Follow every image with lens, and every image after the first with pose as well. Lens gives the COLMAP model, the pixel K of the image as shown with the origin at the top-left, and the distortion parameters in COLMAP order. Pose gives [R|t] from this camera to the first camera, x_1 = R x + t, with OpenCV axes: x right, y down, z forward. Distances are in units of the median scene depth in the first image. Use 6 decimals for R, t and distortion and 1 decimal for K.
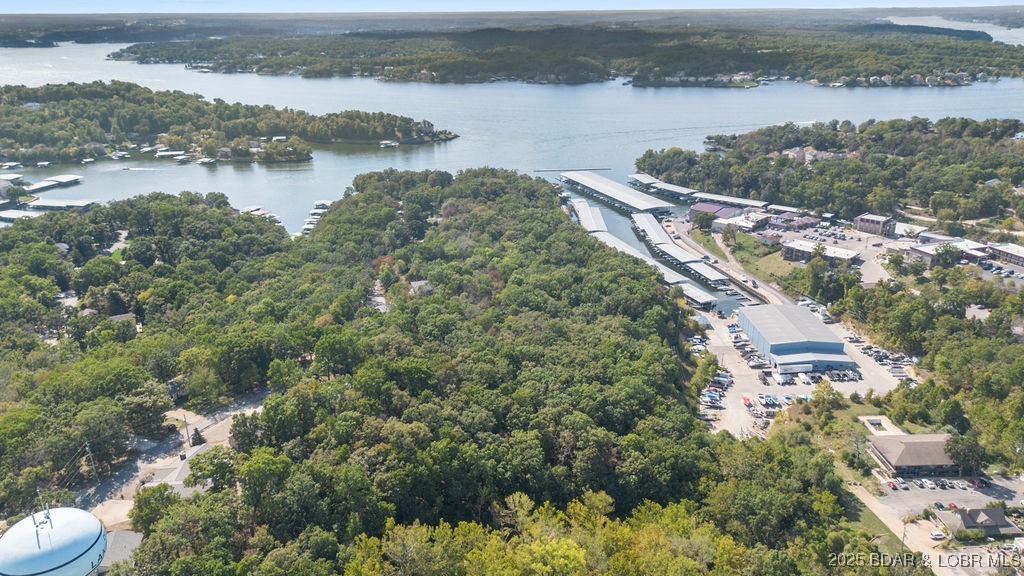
lens RADIAL K [[735.4, 0, 512.0], [0, 735.4, 288.0], [0, 0, 1]] dist [0.078136, -0.086526]
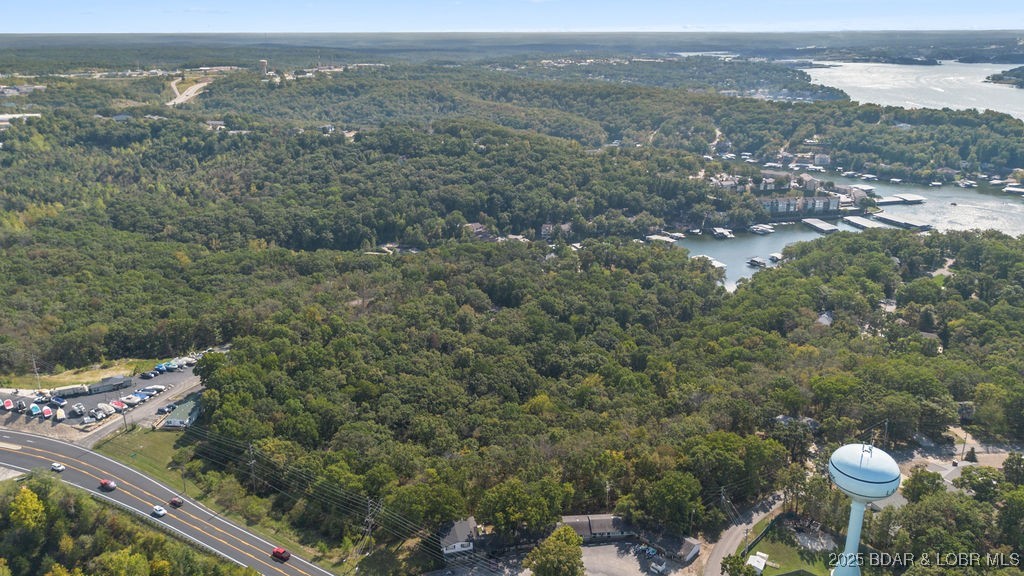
lens RADIAL K [[735.4, 0, 512.0], [0, 735.4, 288.0], [0, 0, 1]] dist [0.078136, -0.086526]
pose [[0.522250, 0.282145, -0.804767, 0.033449], [-0.294604, 0.945275, 0.140225, -0.001313], [0.800290, 0.163855, 0.576791, -0.132731]]
